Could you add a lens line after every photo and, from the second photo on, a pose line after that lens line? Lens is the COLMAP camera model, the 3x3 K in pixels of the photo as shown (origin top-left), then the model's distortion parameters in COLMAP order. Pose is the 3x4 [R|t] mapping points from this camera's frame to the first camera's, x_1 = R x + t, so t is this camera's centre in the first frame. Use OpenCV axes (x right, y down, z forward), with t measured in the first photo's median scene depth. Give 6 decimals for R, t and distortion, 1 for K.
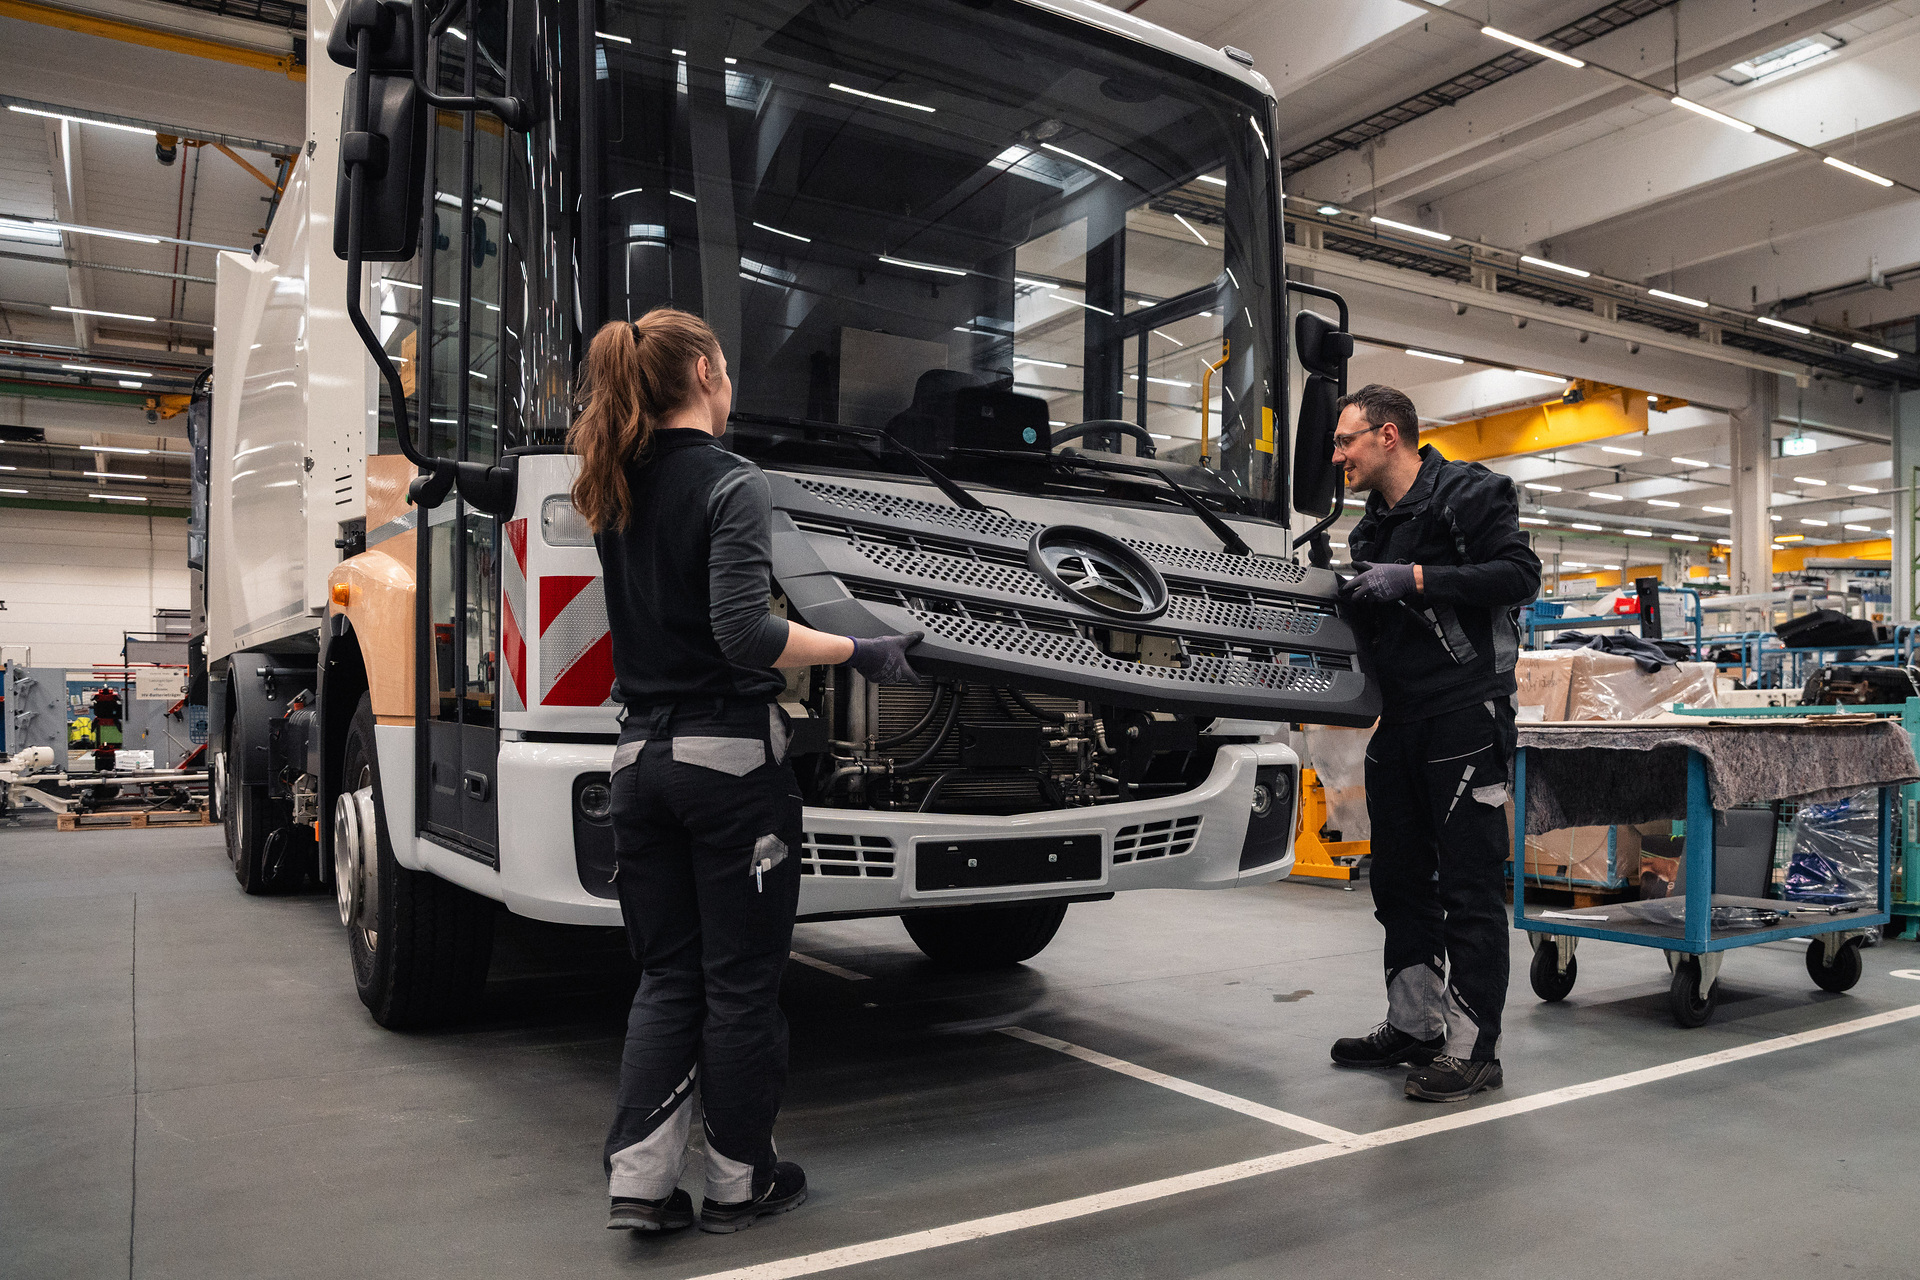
lens RADIAL K [[1434.8, 0, 1002.9], [0, 1434.8, 685.0], [0, 0, 1]] dist [-0.037747, 0.006822]
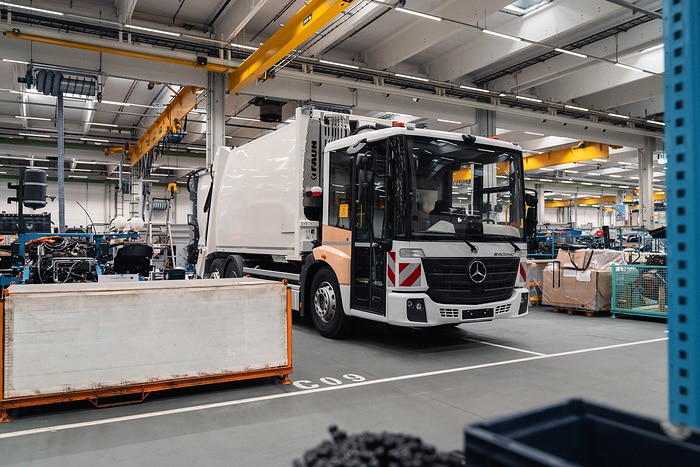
lens RADIAL K [[527.0, 0, 350.0], [0, 527.0, 233.5], [0, 0, 1]] dist [-0.007511, -0.002915]
pose [[0.999408, -0.004515, -0.034104, -0.159809], [0.004335, 0.999976, -0.005338, -0.064924], [0.034128, 0.005187, 0.999404, -0.377187]]
